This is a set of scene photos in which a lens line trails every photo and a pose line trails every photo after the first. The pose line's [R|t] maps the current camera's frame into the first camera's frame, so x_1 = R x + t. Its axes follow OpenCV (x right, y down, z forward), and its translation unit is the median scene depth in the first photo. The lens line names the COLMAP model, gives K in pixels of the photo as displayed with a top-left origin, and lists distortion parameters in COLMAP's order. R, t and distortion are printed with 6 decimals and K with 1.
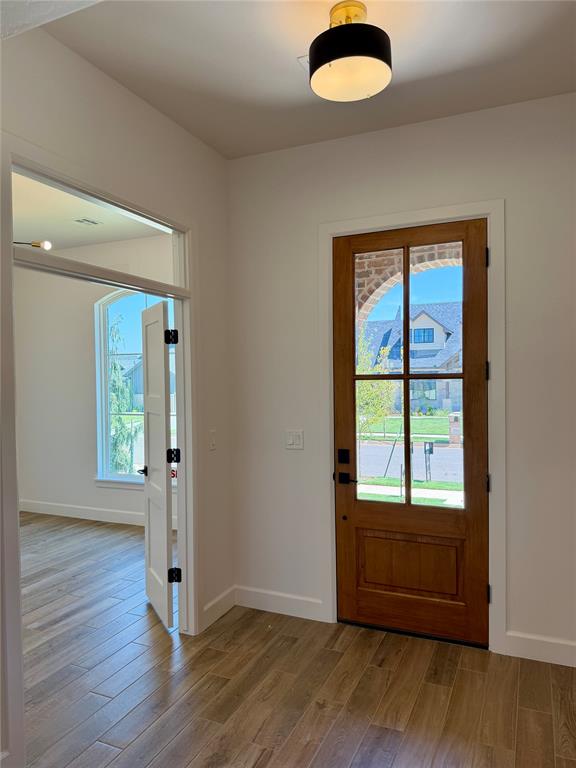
lens RADIAL K [[543.5, 0, 289.4], [0, 543.5, 383.8], [0, 0, 1]] dist [0.051268, -0.076089]
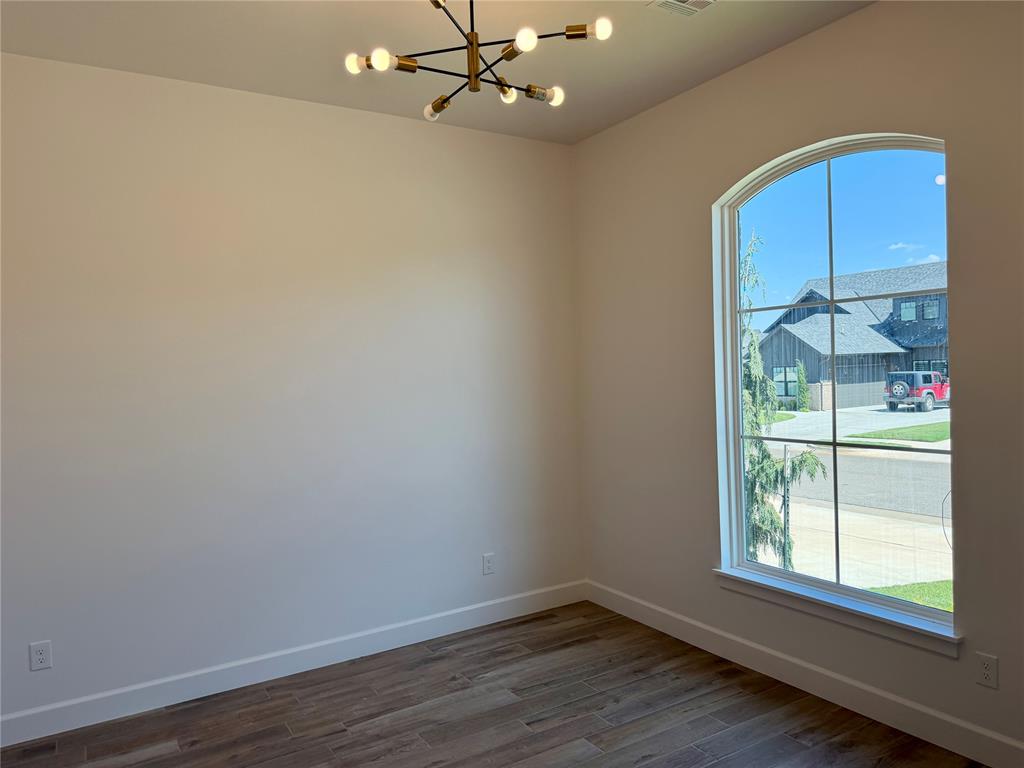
lens RADIAL K [[724.6, 0, 513.7], [0, 724.6, 385.2], [0, 0, 1]] dist [0.051268, -0.076089]
pose [[0.826219, -0.000191, -0.563348, -0.139959], [0.012074, 0.999776, 0.017368, -0.002472], [0.563219, -0.021152, 0.826037, 0.369963]]
